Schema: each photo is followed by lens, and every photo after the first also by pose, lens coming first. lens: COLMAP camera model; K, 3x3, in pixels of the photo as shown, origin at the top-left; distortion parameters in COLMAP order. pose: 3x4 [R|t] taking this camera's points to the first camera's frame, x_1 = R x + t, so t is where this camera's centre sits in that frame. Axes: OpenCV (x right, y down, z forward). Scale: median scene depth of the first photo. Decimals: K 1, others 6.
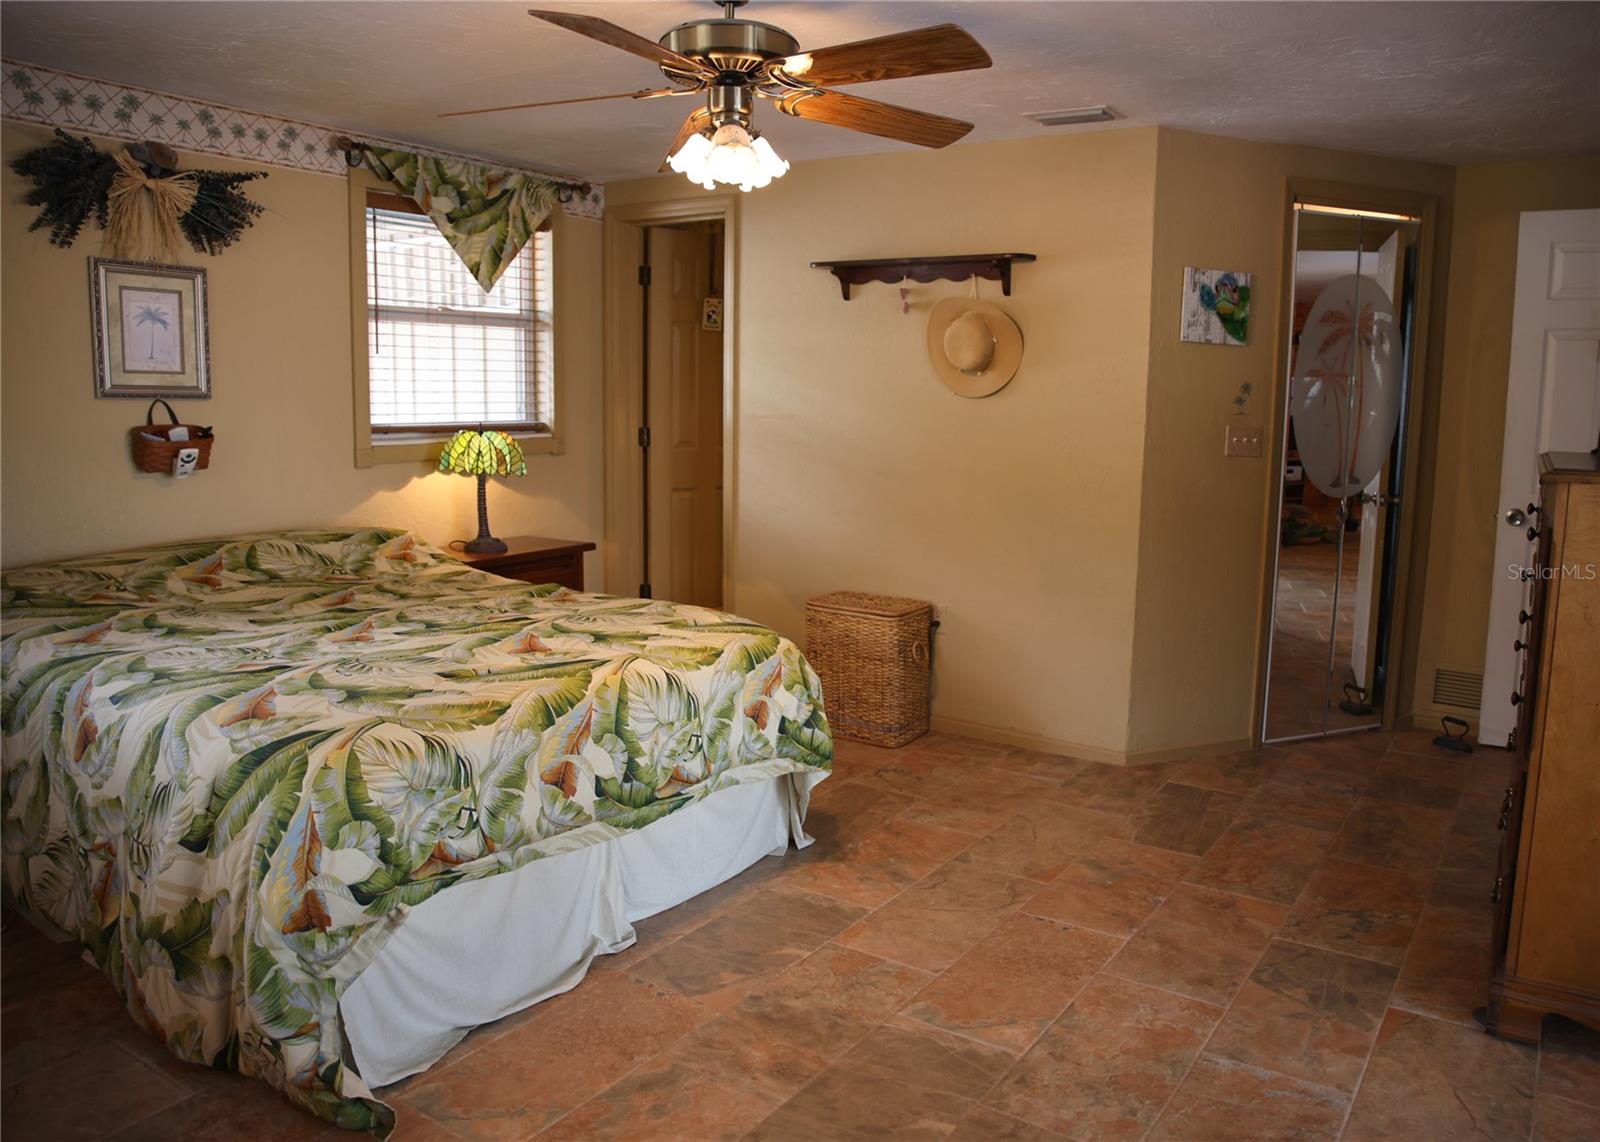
lens RADIAL K [[1204.4, 0, 782.9], [0, 1204.4, 567.5], [0, 0, 1]] dist [-0.147296, 0.127640]
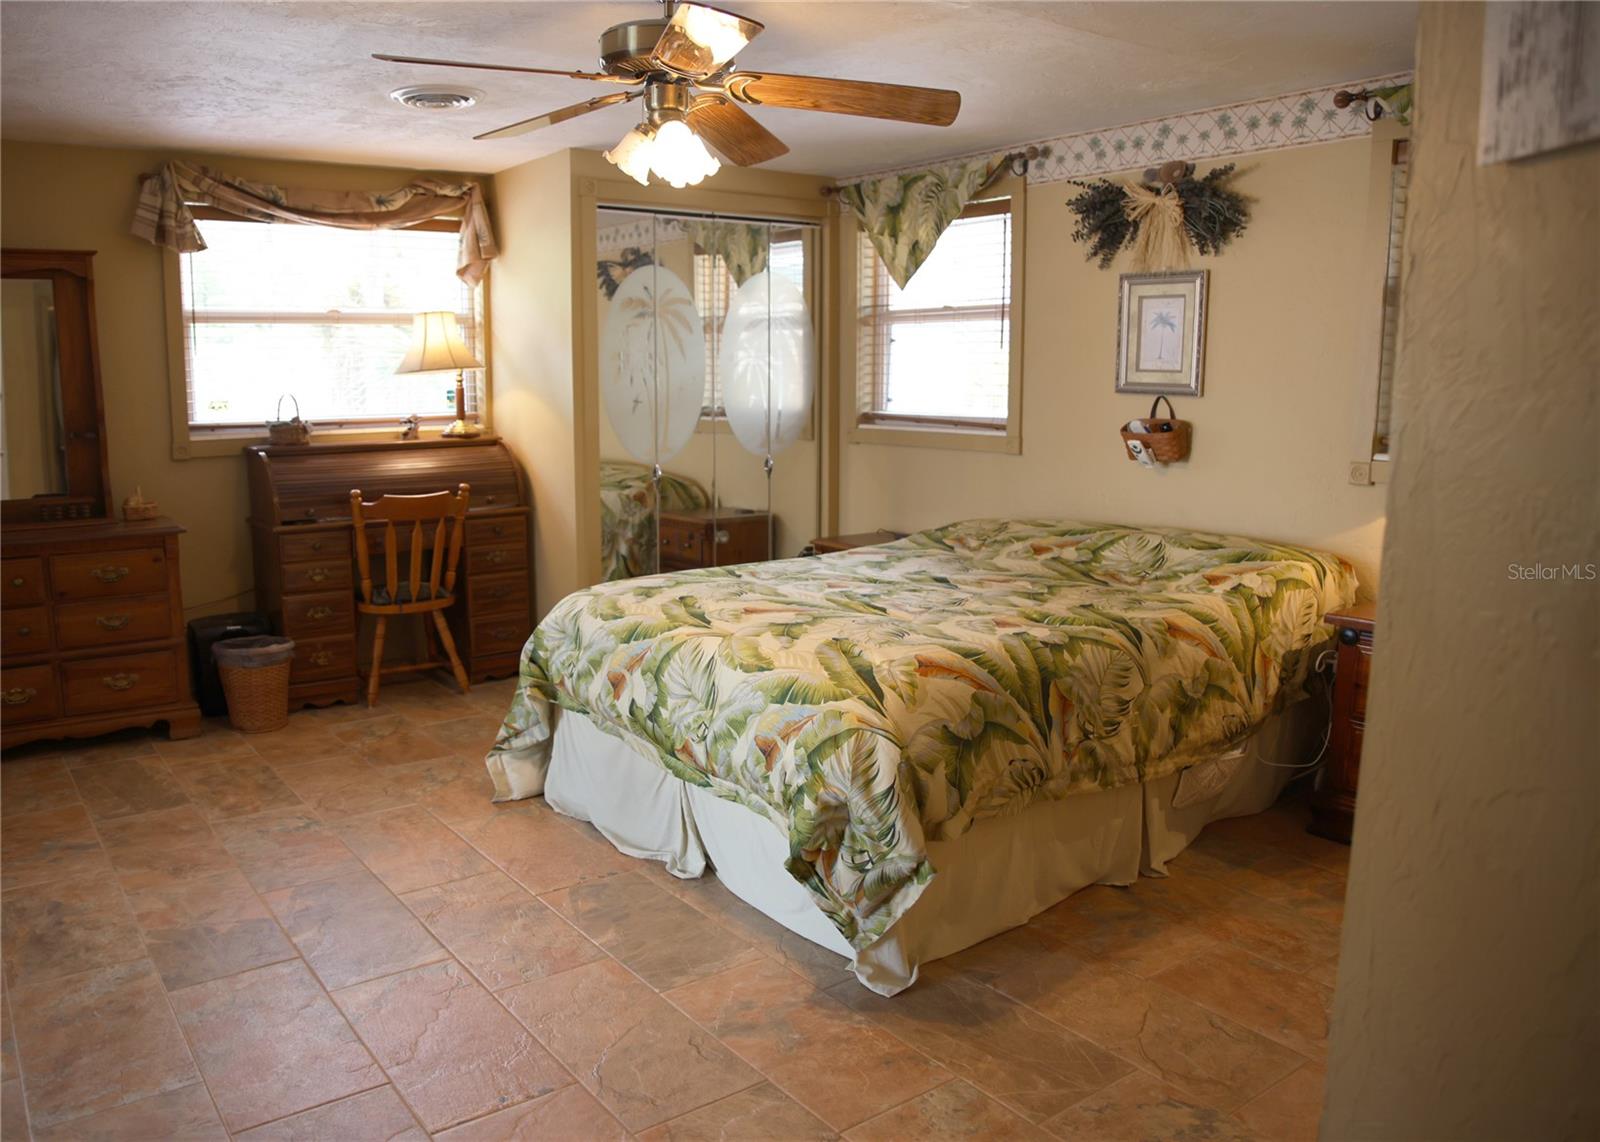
lens RADIAL K [[1204.4, 0, 782.9], [0, 1204.4, 567.5], [0, 0, 1]] dist [-0.147296, 0.127640]
pose [[-0.317732, 0.134817, -0.938547, 0.664312], [-0.144844, 0.971321, 0.188560, -0.150044], [0.937052, 0.195855, -0.289093, 1.048154]]
